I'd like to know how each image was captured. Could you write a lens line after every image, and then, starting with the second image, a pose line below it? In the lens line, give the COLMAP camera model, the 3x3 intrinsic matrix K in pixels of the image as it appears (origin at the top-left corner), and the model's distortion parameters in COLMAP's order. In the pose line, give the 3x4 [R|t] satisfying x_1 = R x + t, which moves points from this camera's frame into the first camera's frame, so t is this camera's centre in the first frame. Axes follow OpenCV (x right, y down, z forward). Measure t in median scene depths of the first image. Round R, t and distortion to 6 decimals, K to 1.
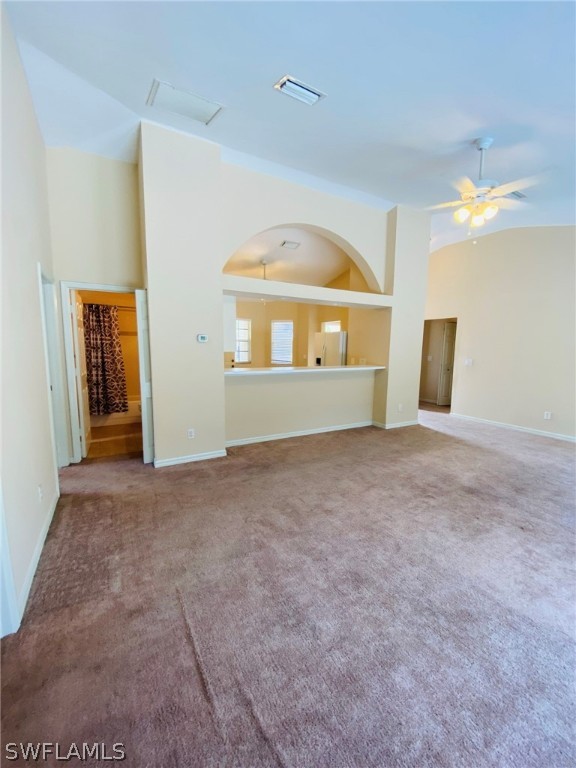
lens RADIAL K [[315.6, 0, 290.4], [0, 315.6, 384.6], [0, 0, 1]] dist [-0.001518, -0.009428]
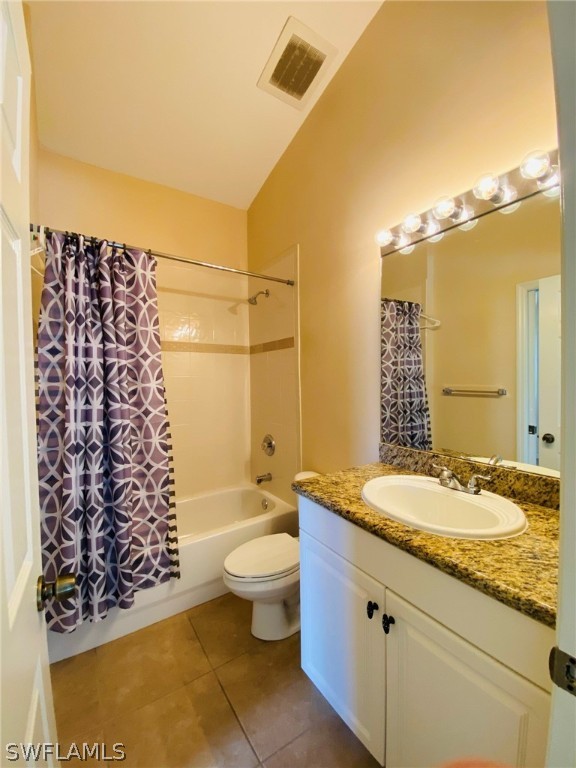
lens RADIAL K [[315.6, 0, 293.0], [0, 315.6, 385.5], [0, 0, 1]] dist [-0.001518, -0.009428]
pose [[0.997156, -0.020550, 0.072508, -0.443617], [0.027327, 0.995221, -0.093745, -0.080622], [-0.070235, 0.095460, 0.992952, 0.694466]]
